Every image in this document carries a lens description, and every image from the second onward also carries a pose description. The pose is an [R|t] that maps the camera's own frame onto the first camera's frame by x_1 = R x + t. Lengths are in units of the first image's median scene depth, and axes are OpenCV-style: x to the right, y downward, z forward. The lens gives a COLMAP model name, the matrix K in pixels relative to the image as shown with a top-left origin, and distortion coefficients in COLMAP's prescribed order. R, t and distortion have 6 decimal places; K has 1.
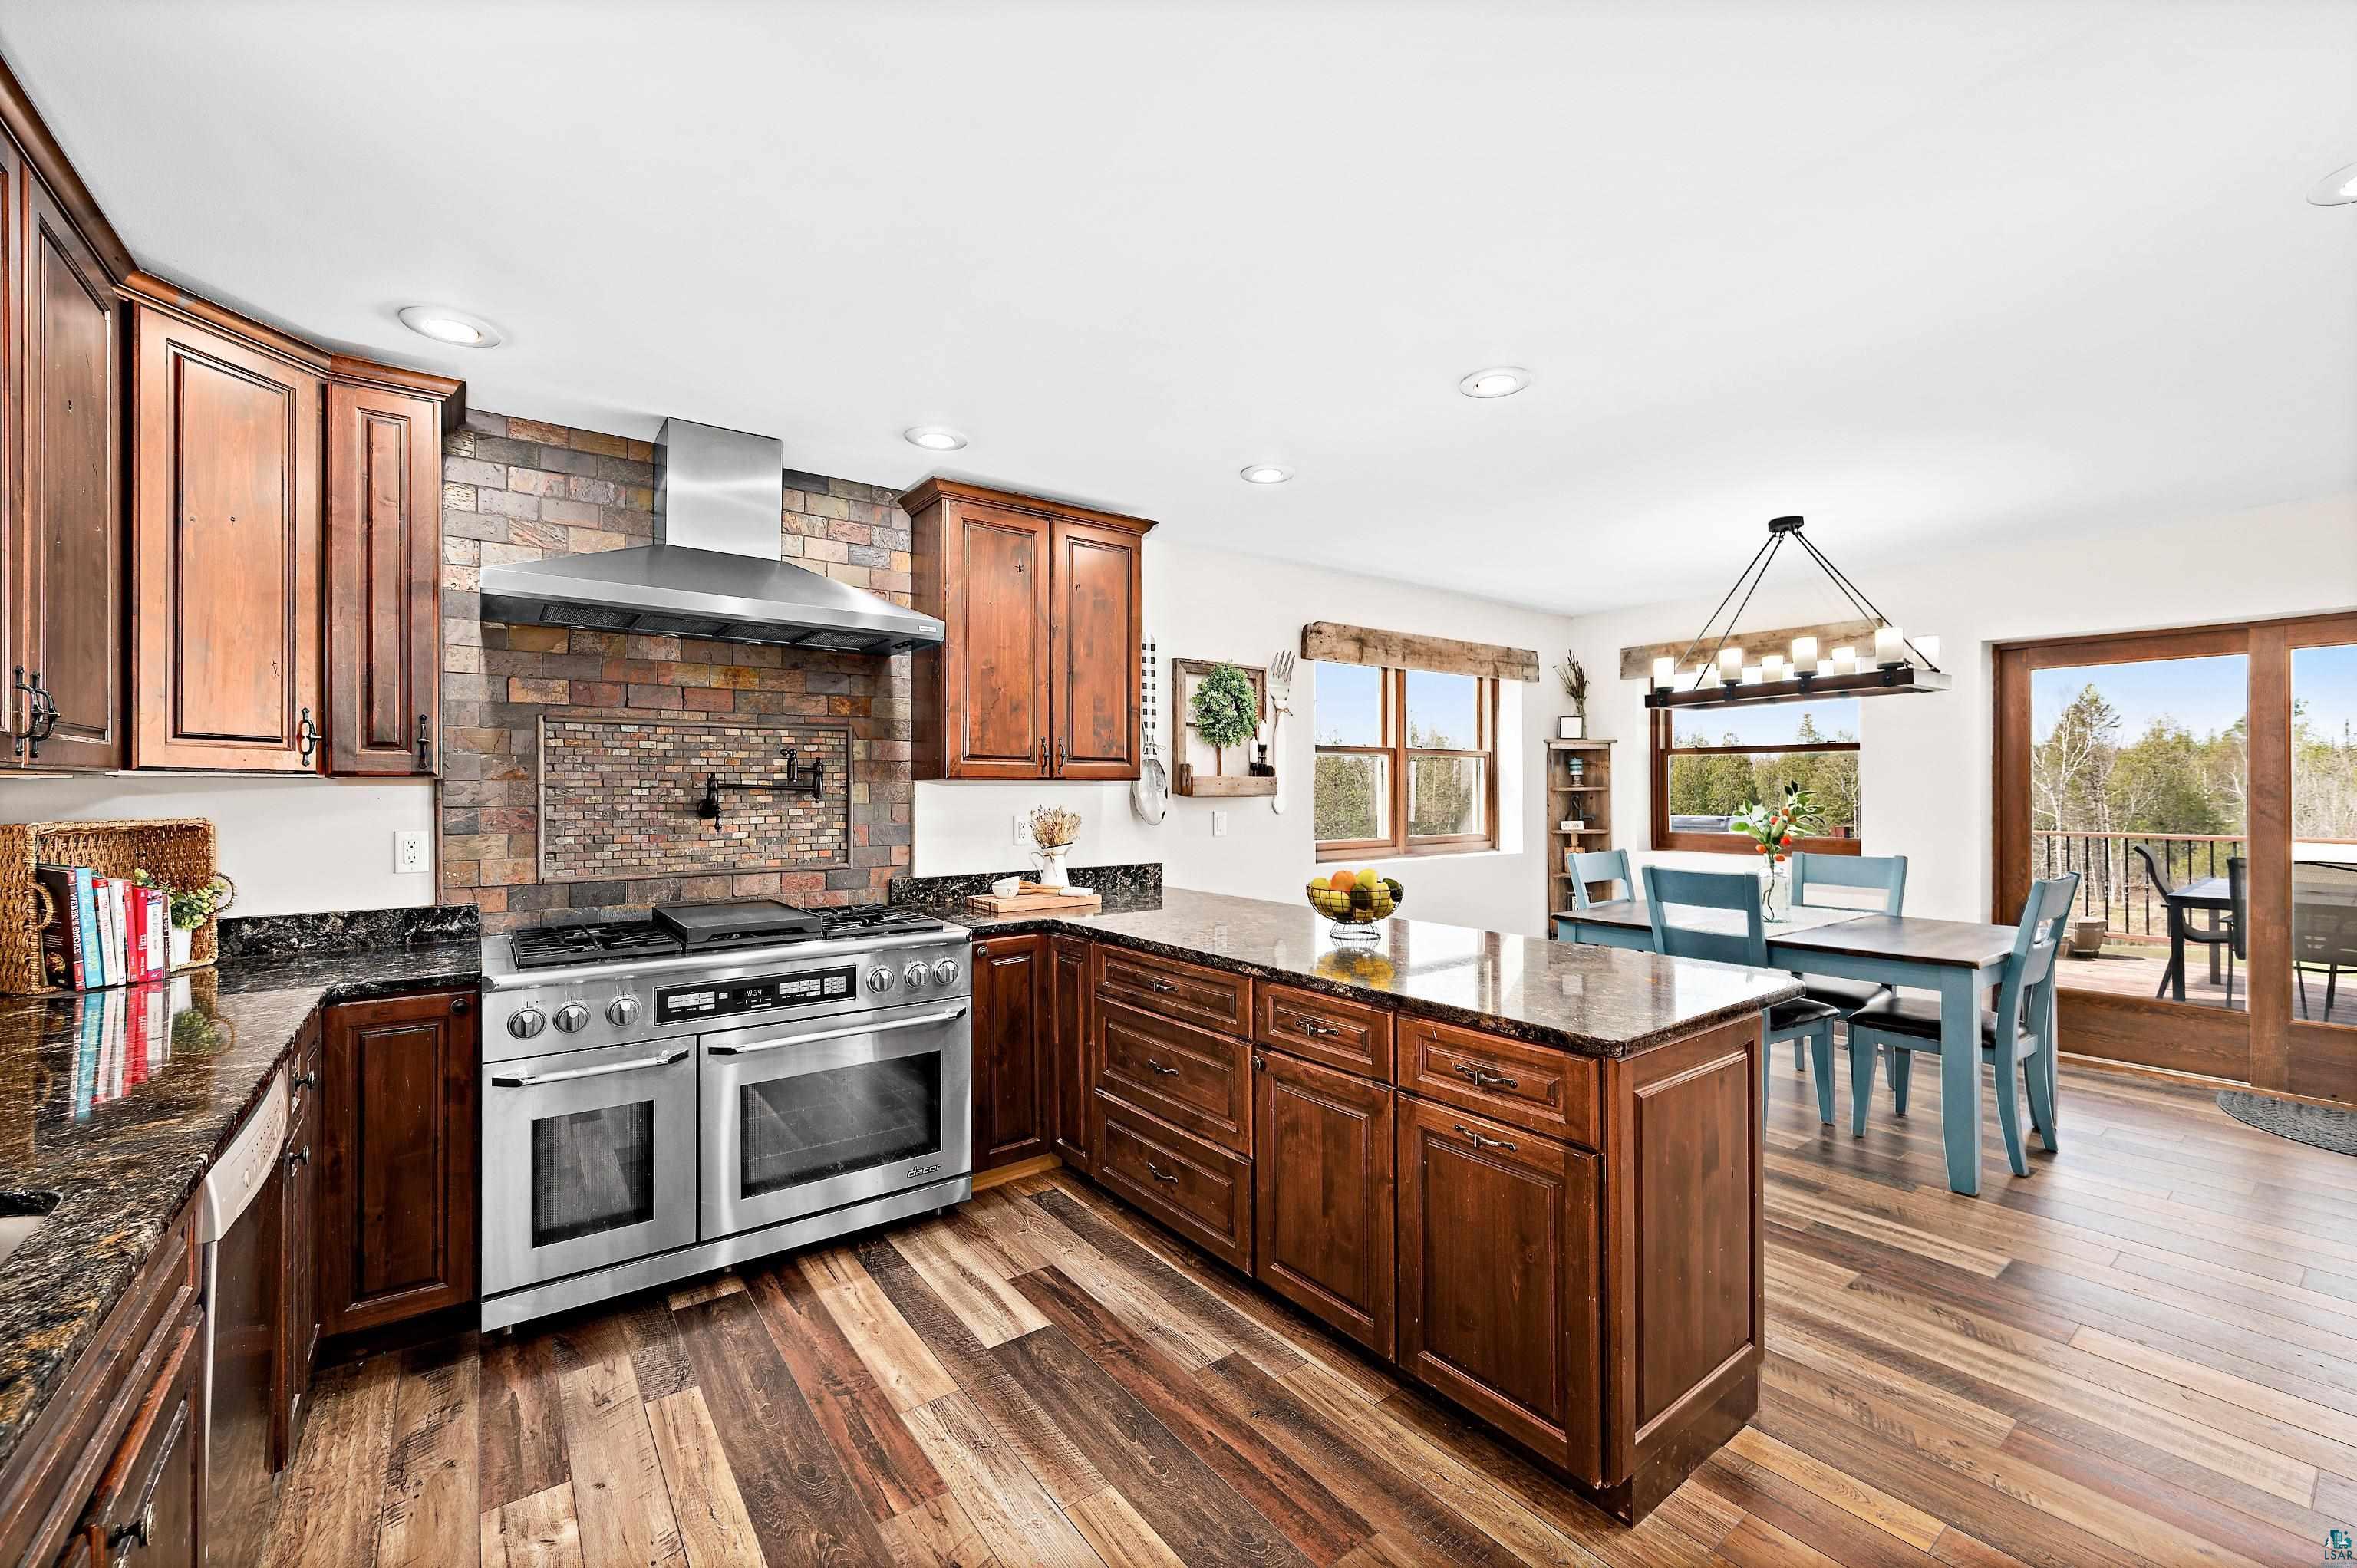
lens RADIAL K [[949.1, 0, 1189.0], [0, 949.1, 785.9], [0, 0, 1]] dist [-0.004127, 0.000660]
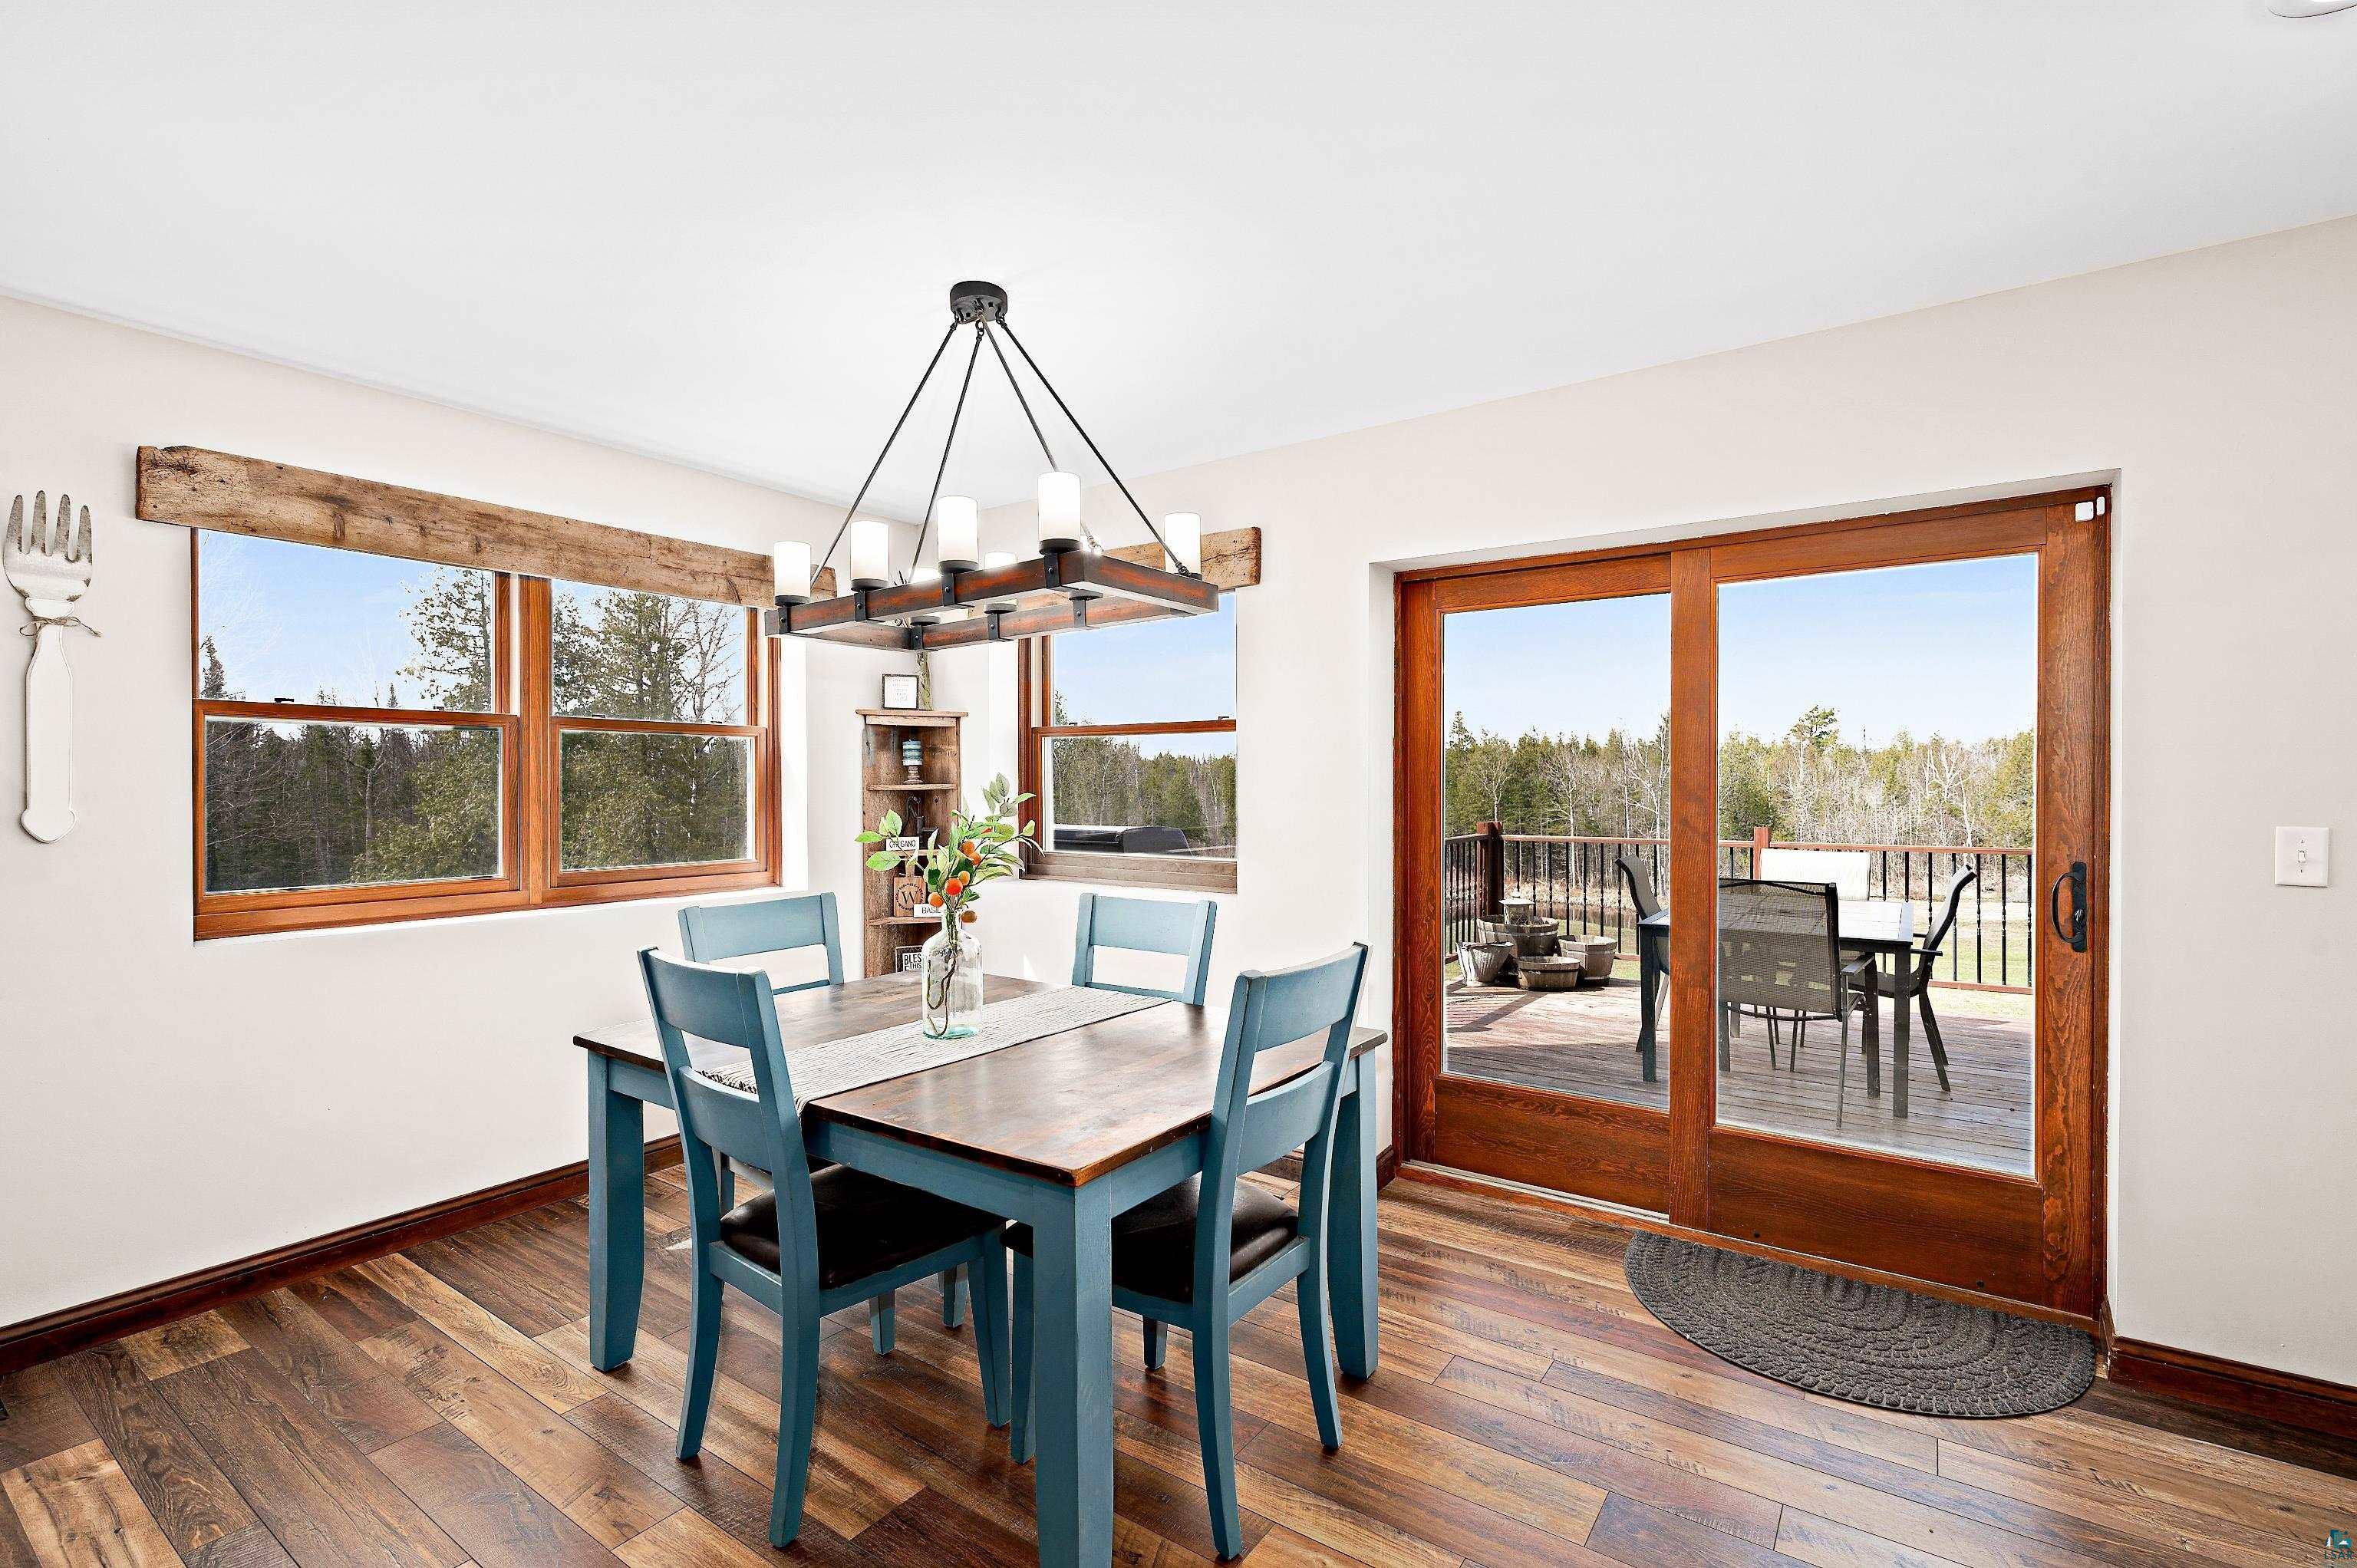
lens RADIAL K [[1072.3, 0, 1179.6], [0, 1072.3, 793.1], [0, 0, 1]] dist [-0.002524, -0.000046]
pose [[0.950370, -0.001511, 0.311118, 0.702317], [-0.001449, 0.999956, 0.009281, -0.000070], [-0.311118, -0.009271, 0.950326, 0.484683]]
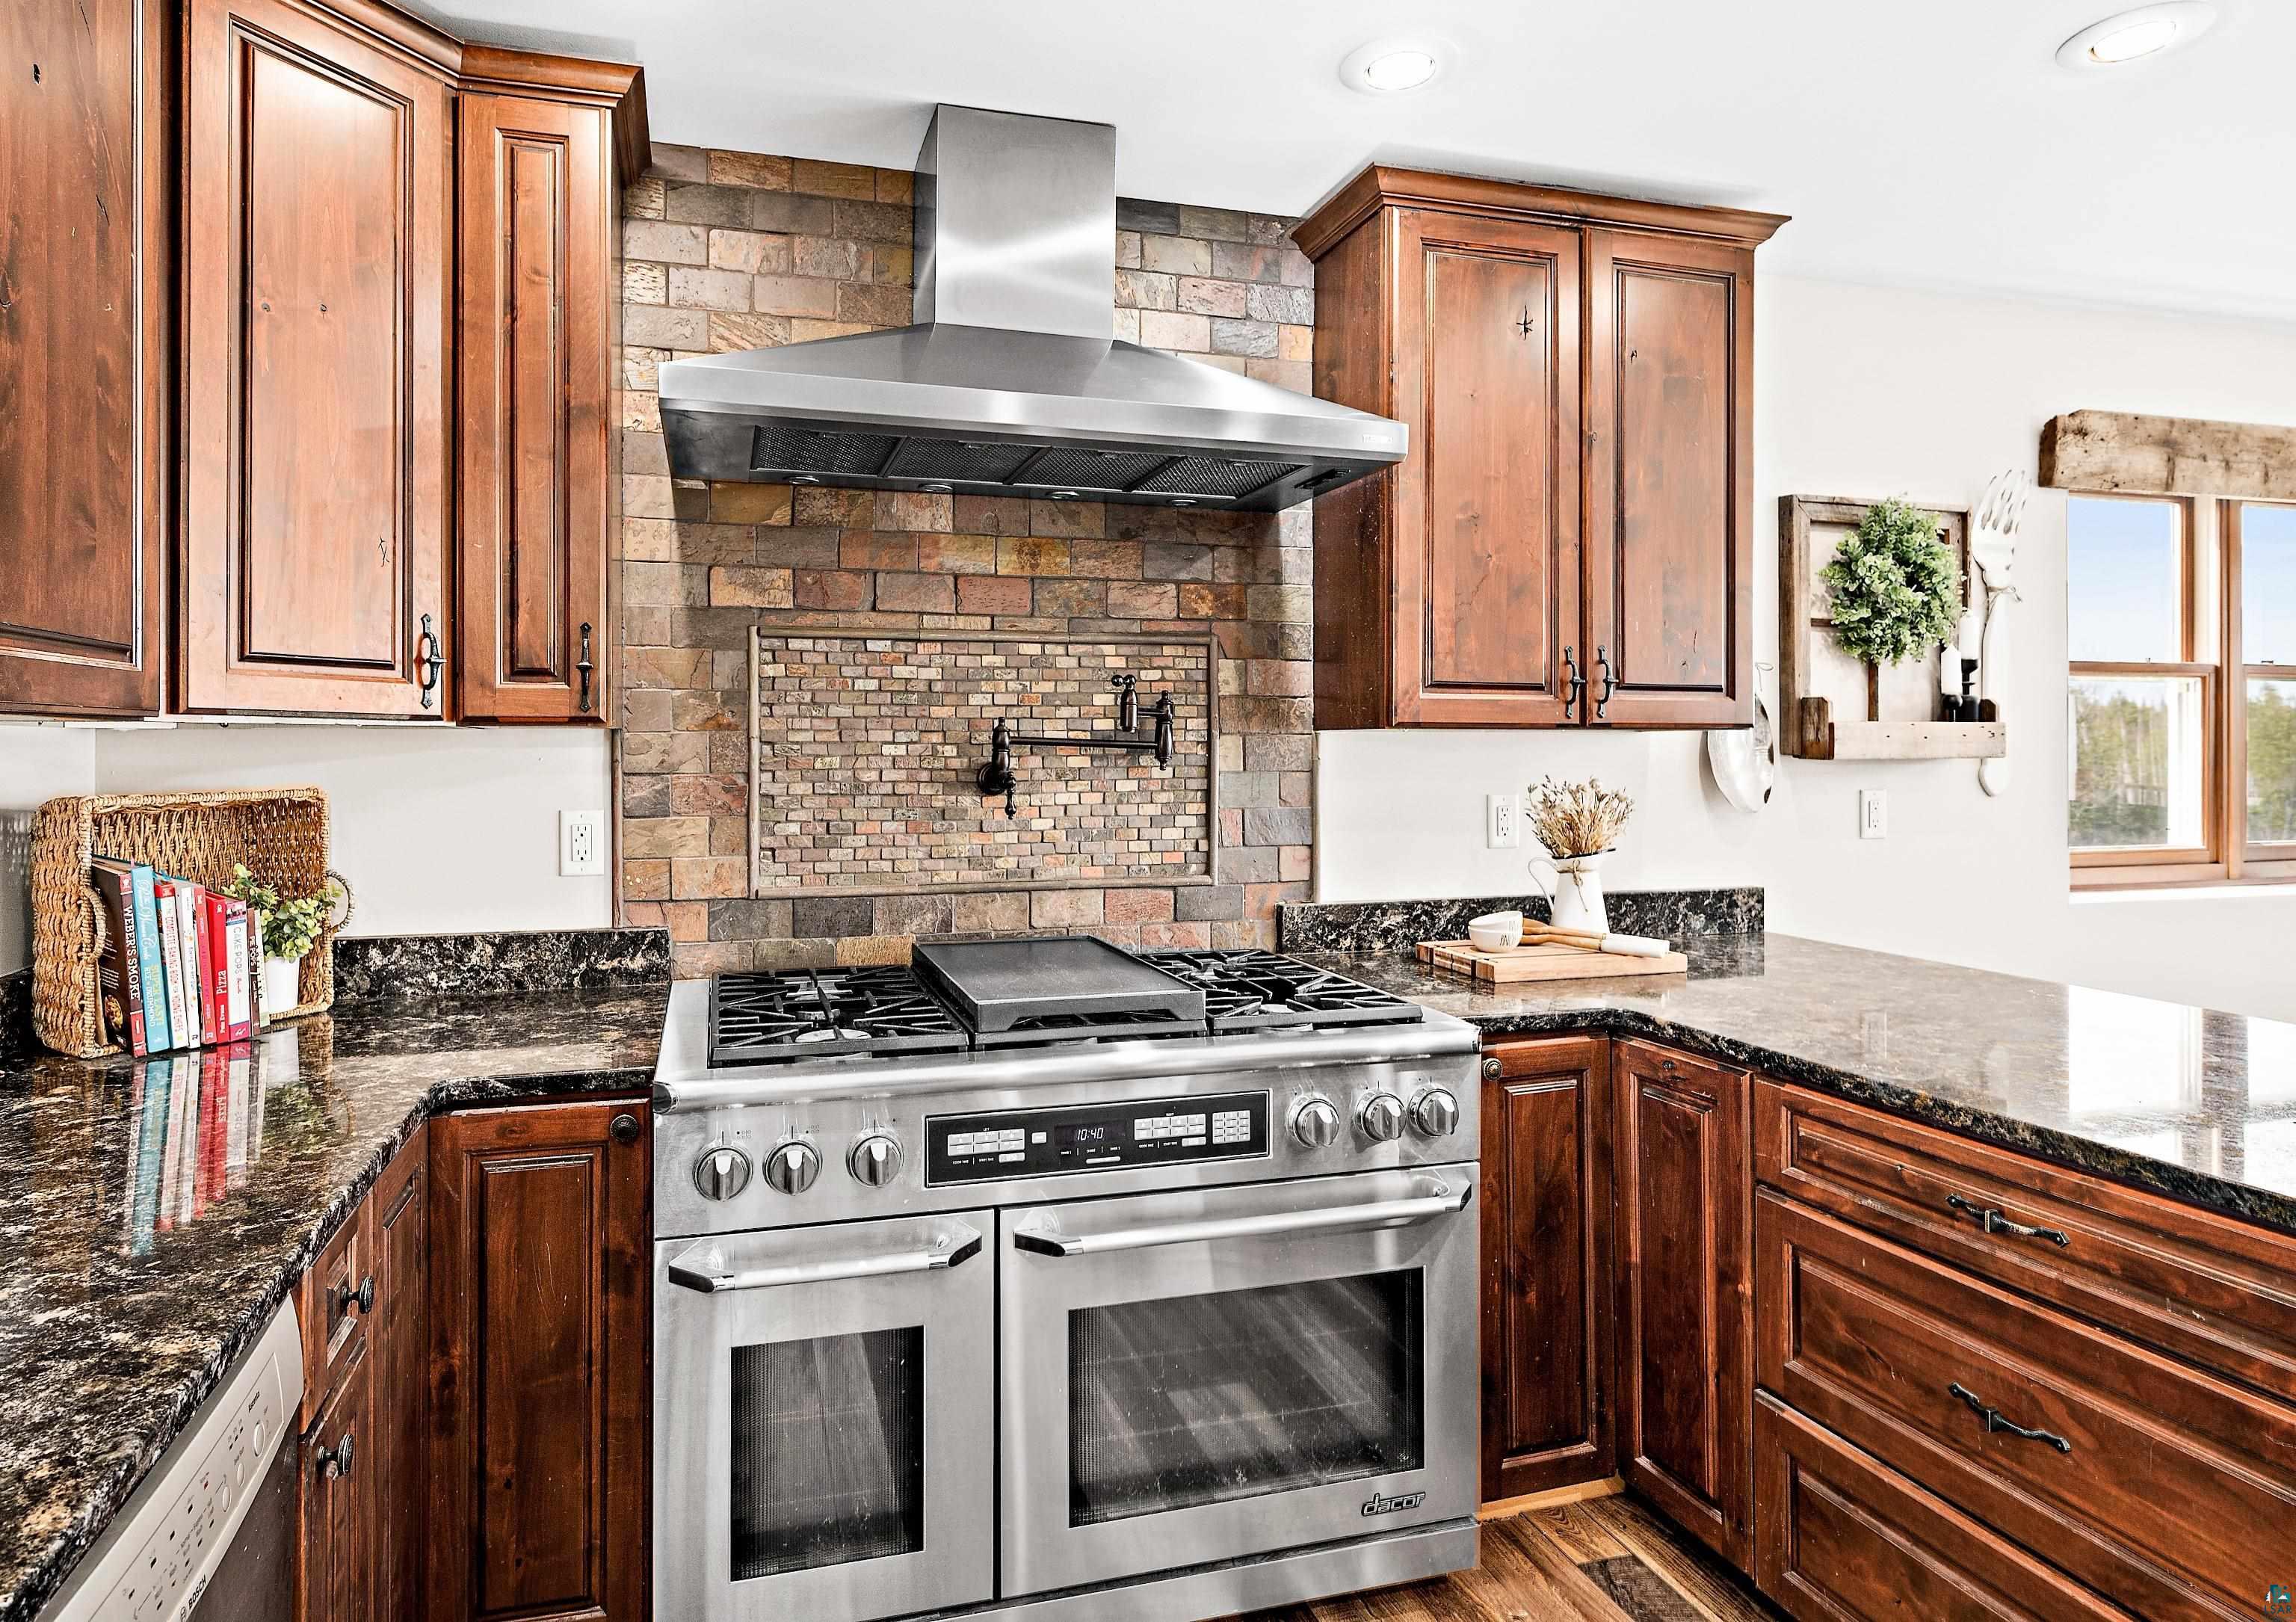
lens RADIAL K [[1261.5, 0, 1057.2], [0, 1261.5, 740.1], [0, 0, 1]] dist [0.000624, 0.001327]
pose [[0.928565, -0.000732, -0.371168, -0.180731], [0.000040, 0.999998, -0.001872, 0.001389], [0.371169, 0.001724, 0.928564, 0.286973]]
